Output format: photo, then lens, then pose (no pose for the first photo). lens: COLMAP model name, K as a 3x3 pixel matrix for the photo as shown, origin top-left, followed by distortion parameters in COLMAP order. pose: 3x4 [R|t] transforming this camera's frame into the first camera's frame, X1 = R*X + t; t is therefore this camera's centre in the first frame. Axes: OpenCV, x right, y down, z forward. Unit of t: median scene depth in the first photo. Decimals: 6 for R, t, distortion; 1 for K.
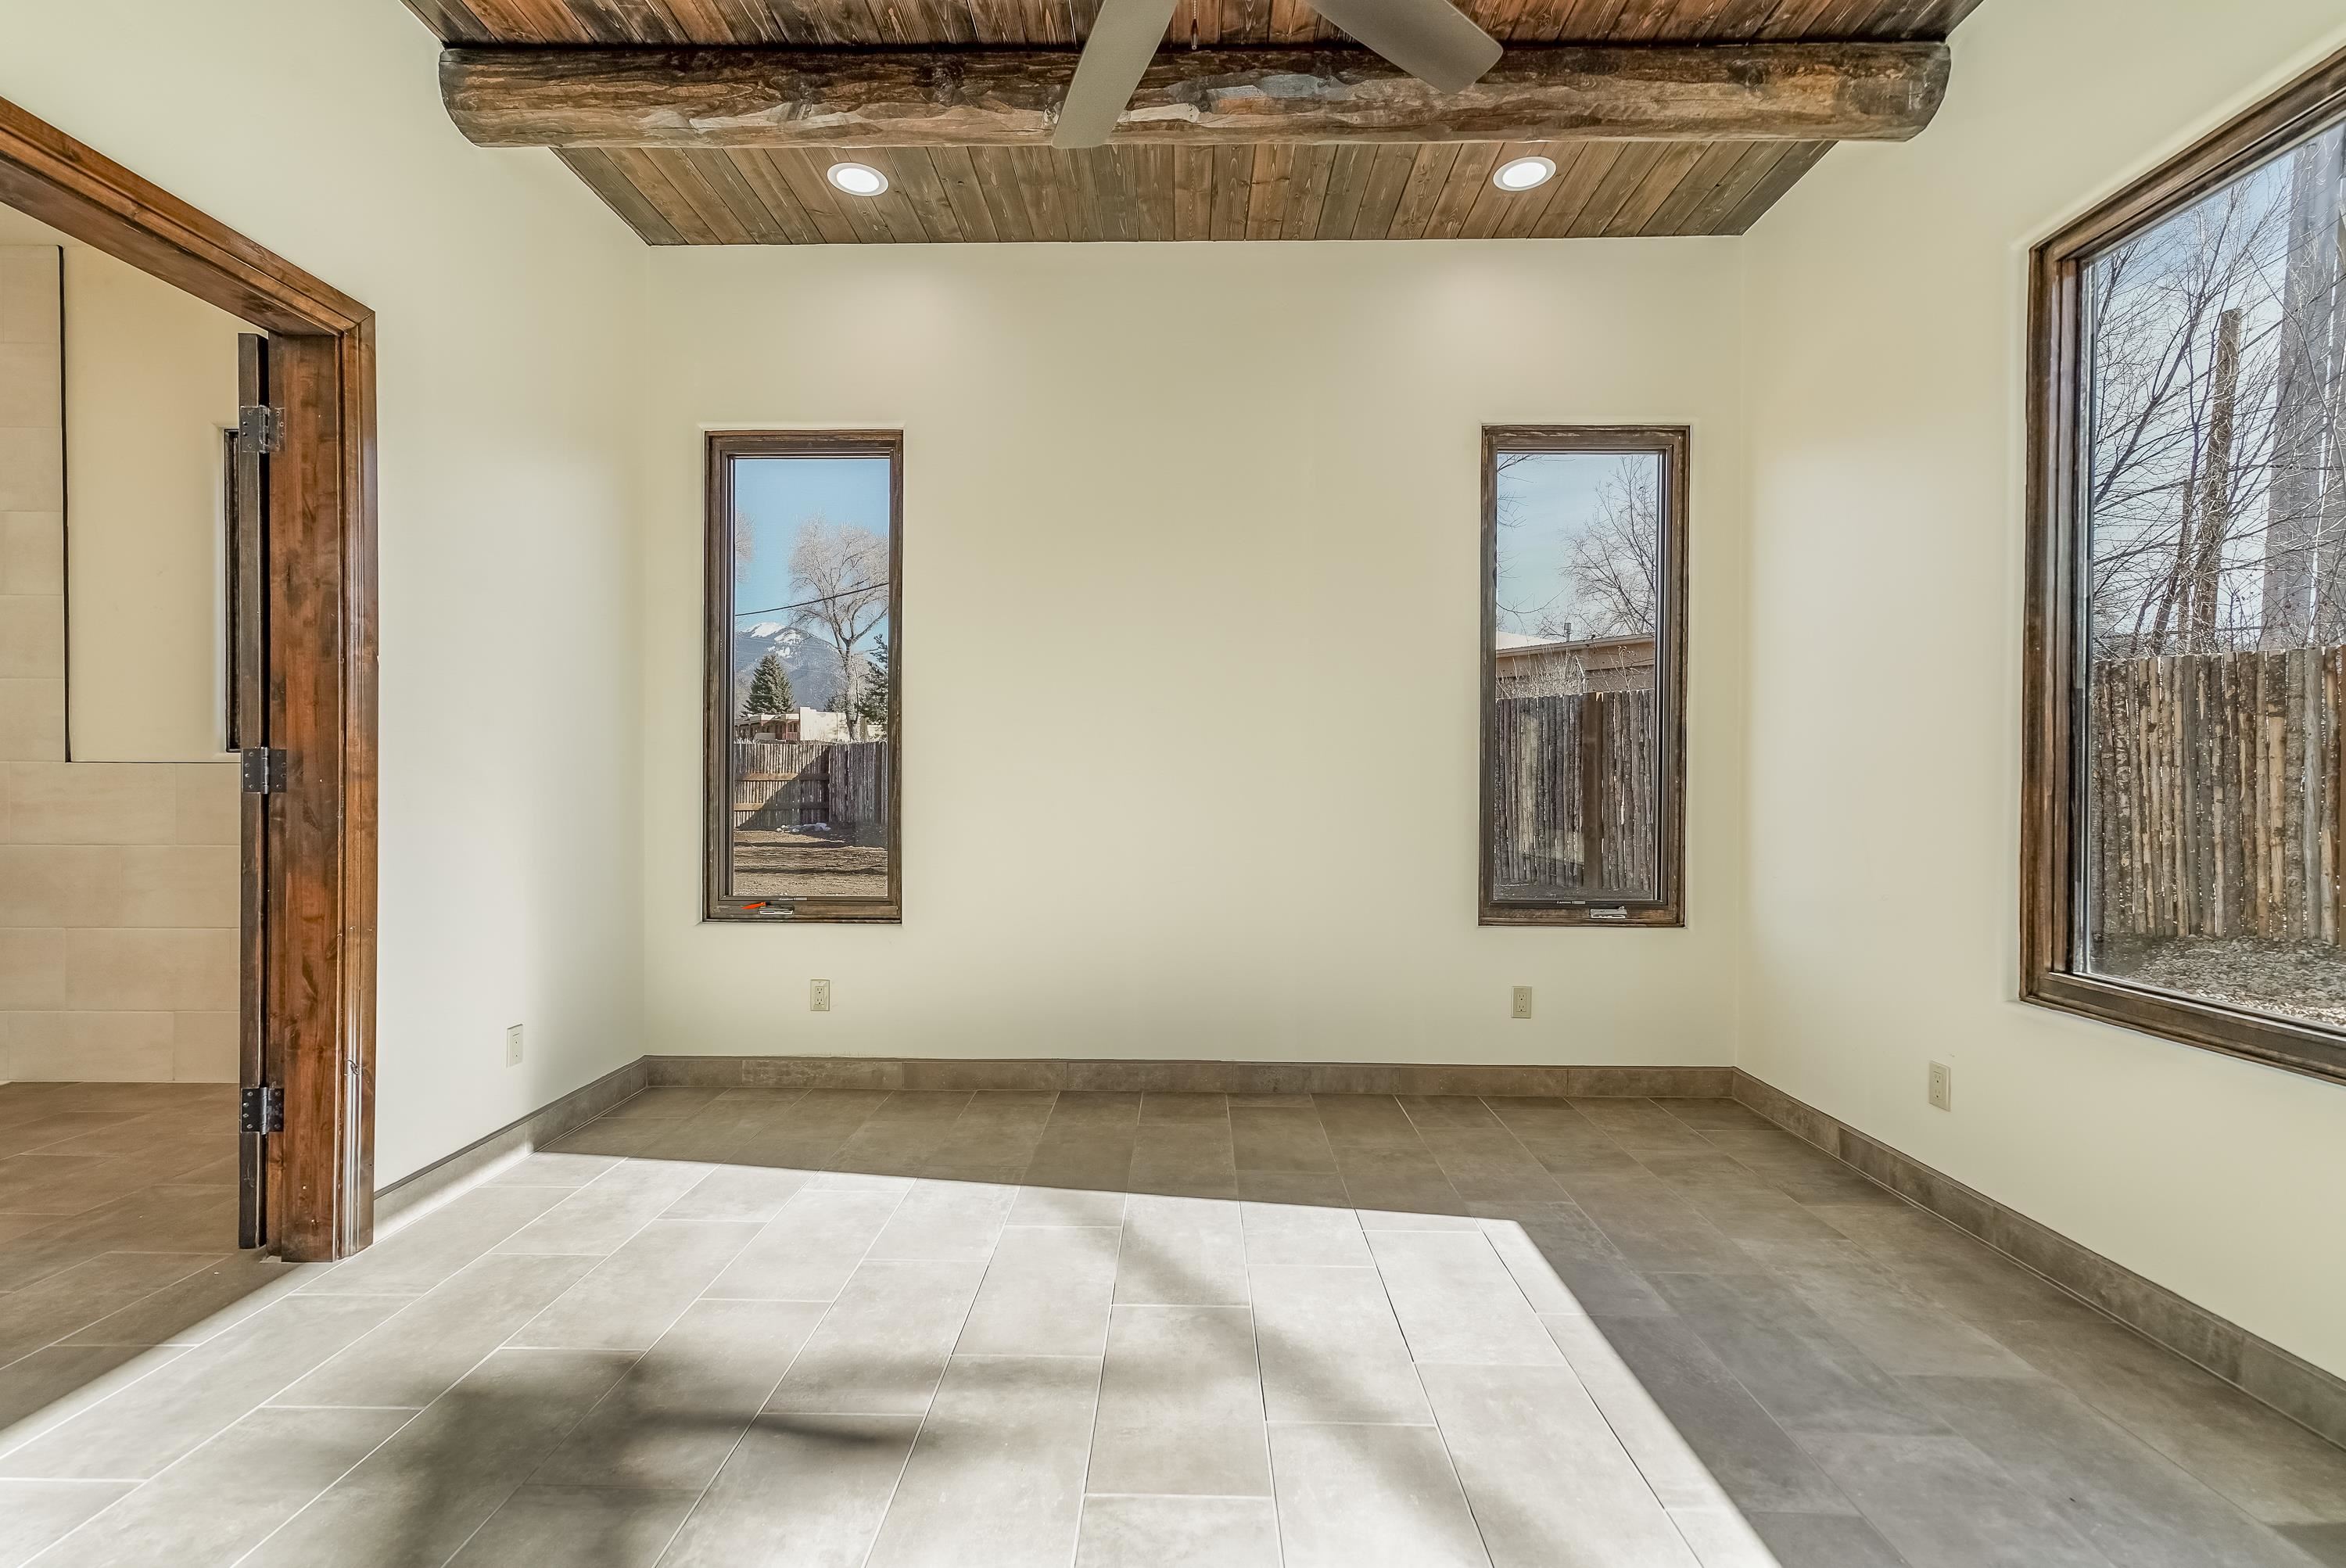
lens RADIAL K [[1059.0, 0, 1162.3], [0, 1059.0, 782.4], [0, 0, 1]] dist [-0.004577, 0.009060]
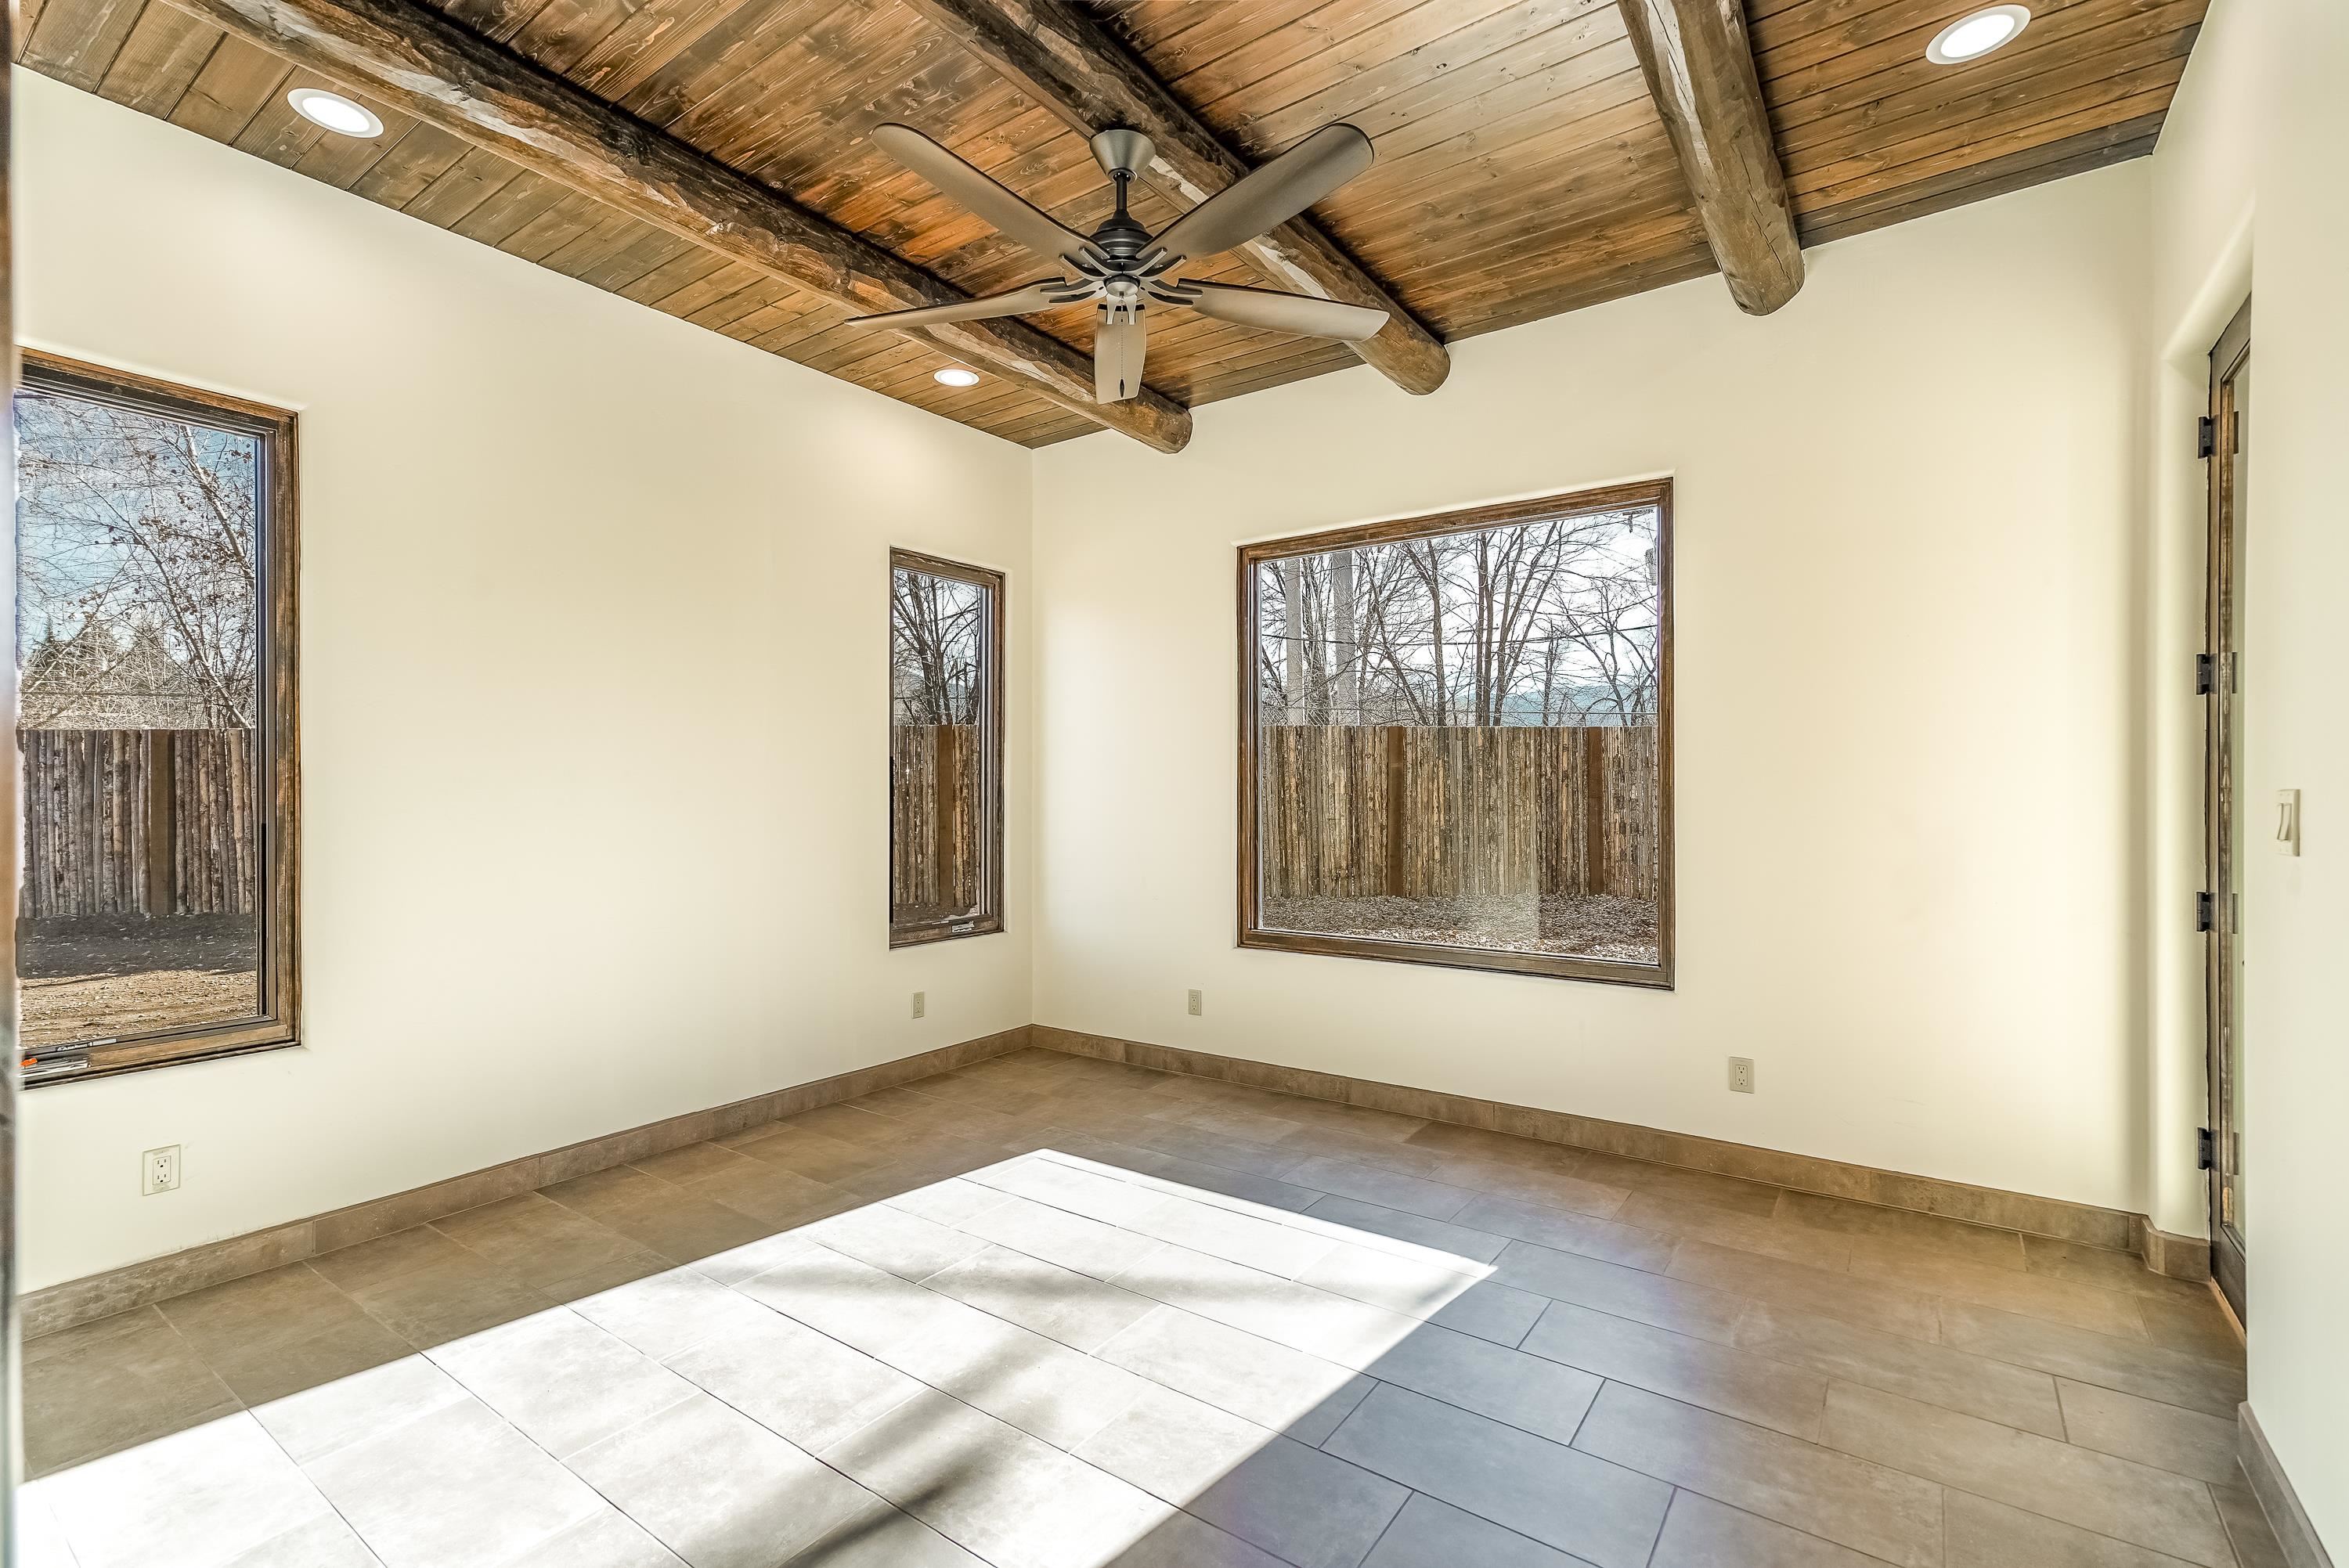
lens RADIAL K [[1060.2, 0, 1170.1], [0, 1060.2, 782.4], [0, 0, 1]] dist [-0.004577, 0.009060]
pose [[0.561052, -0.000687, 0.827780, -0.718954], [0.007141, 0.999966, -0.004010, -0.069779], [-0.827750, 0.008161, 0.561038, 0.041089]]
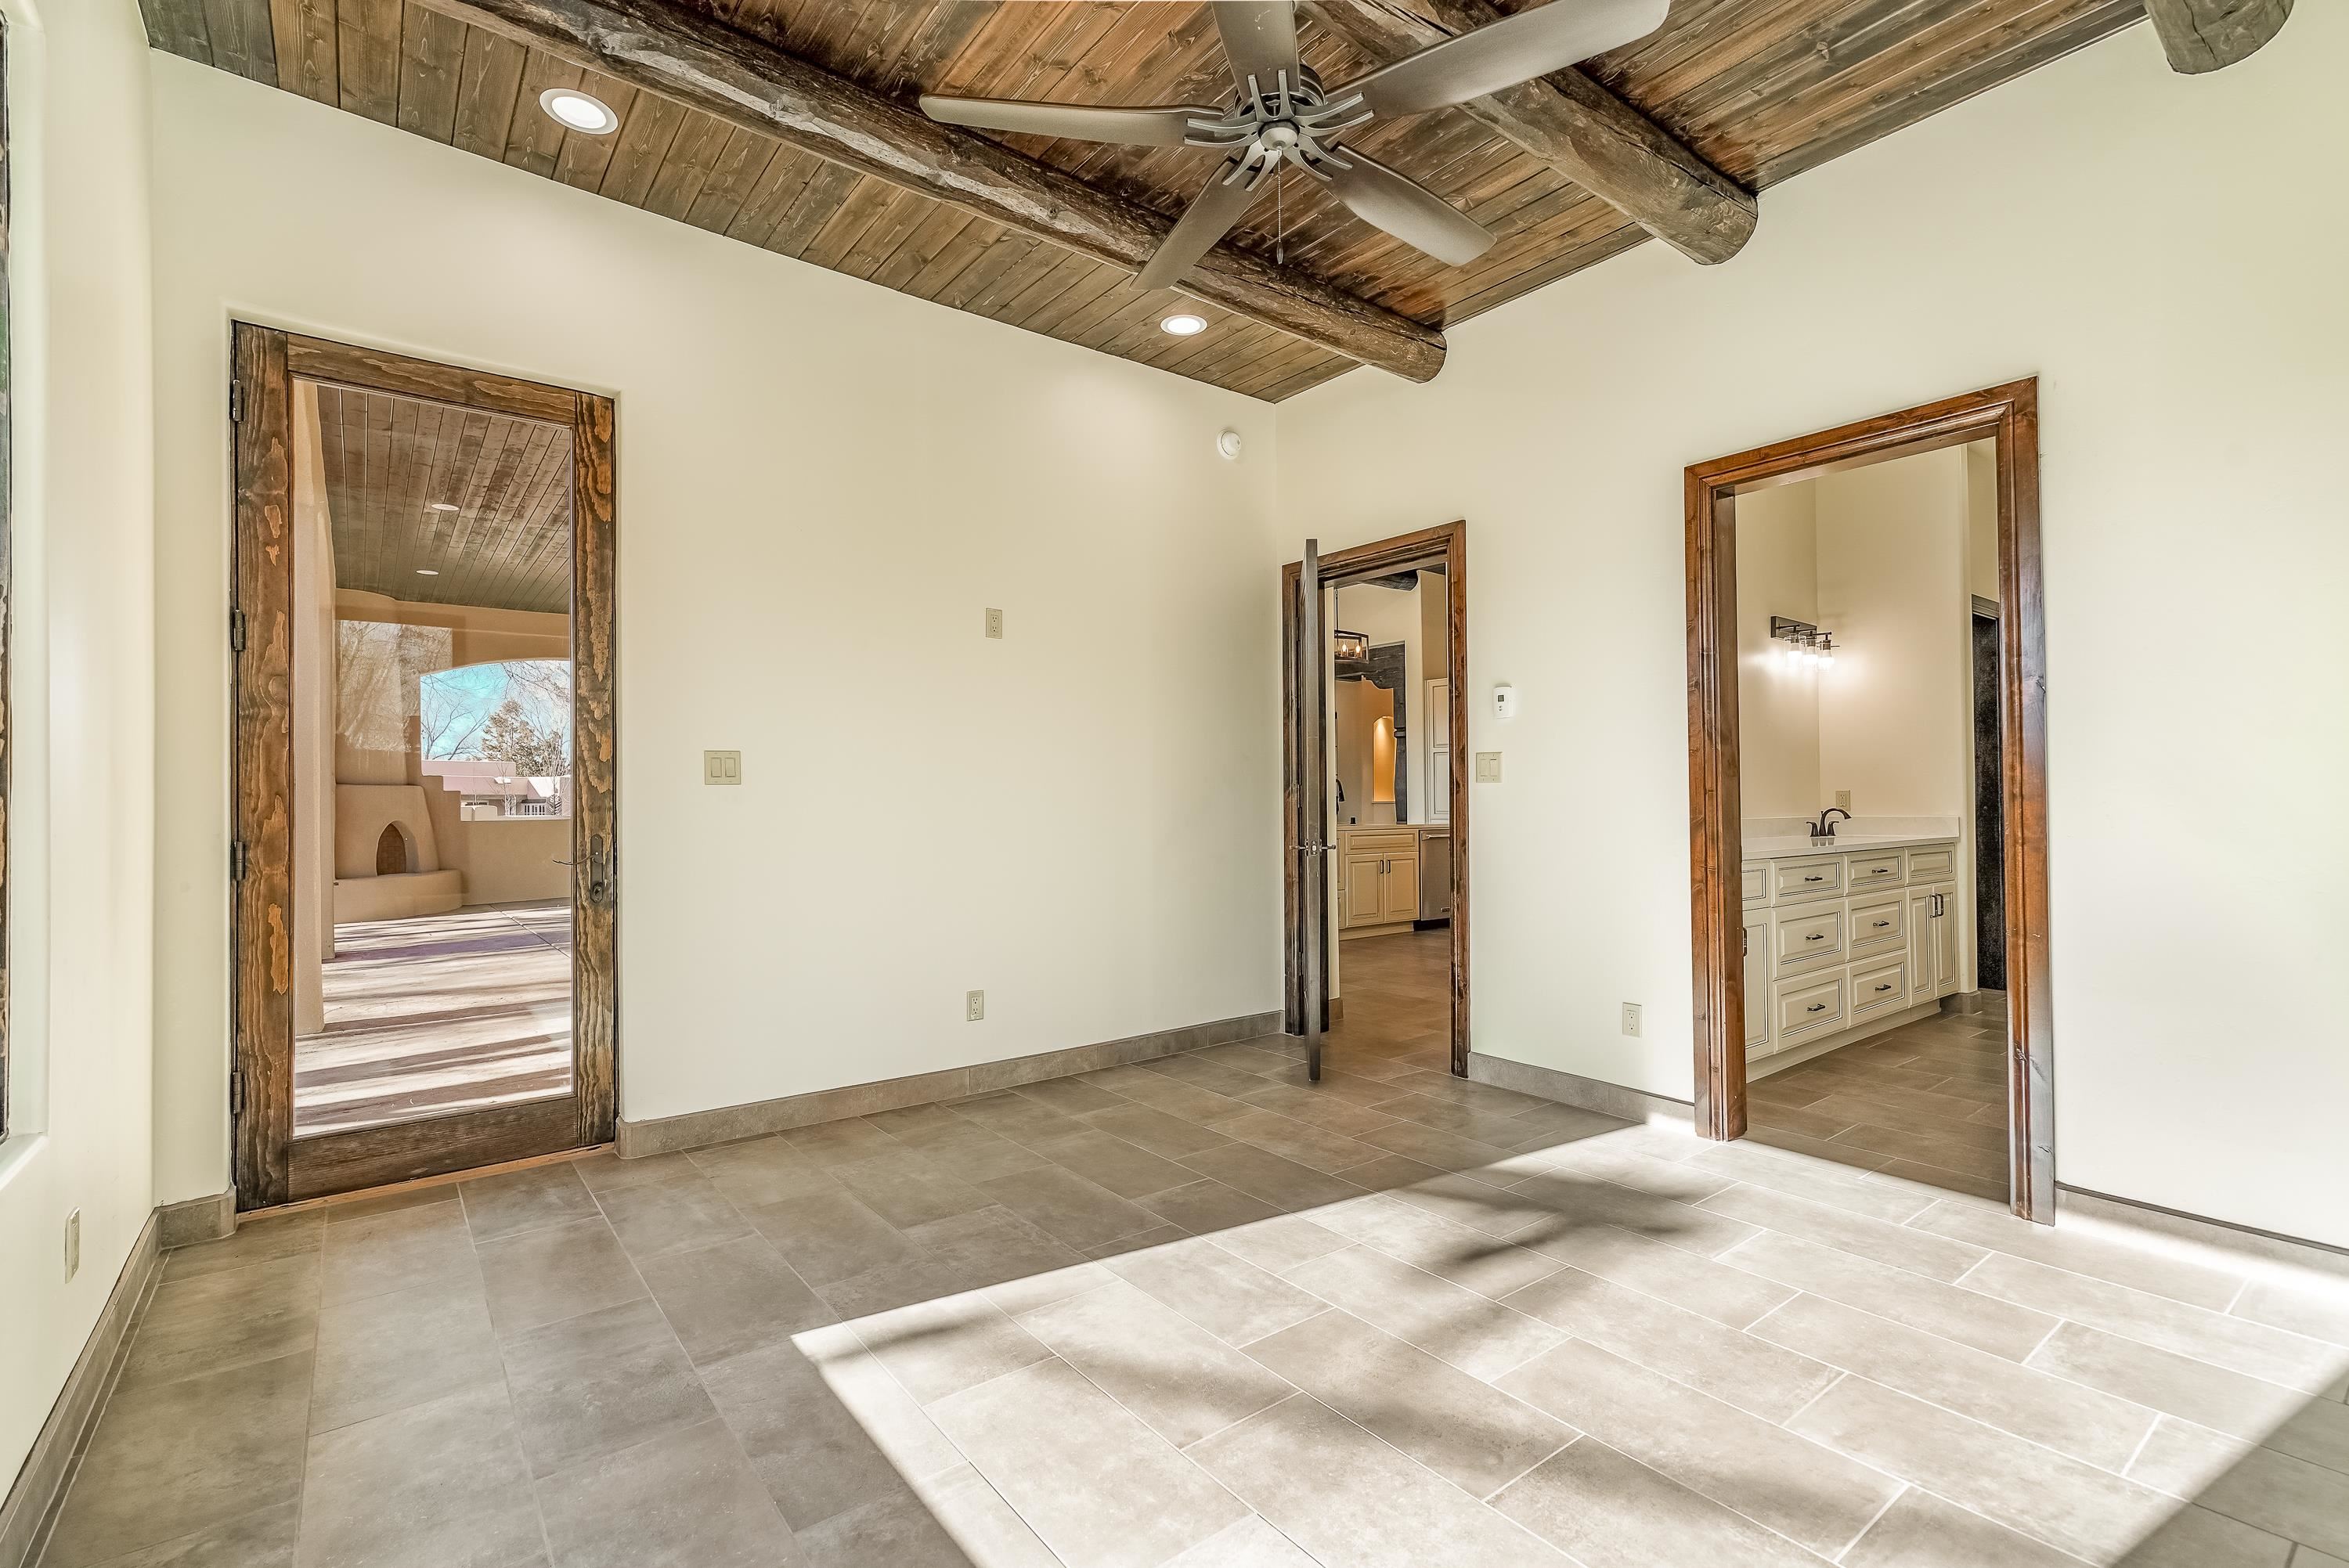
lens RADIAL K [[1060.2, 0, 1172.4], [0, 1060.2, 778.3], [0, 0, 1]] dist [-0.004577, 0.009060]
pose [[-0.777209, -0.011908, -0.629129, 0.580111], [-0.001239, 0.999848, -0.017394, -0.005024], [0.629241, -0.012739, -0.777106, 1.146284]]
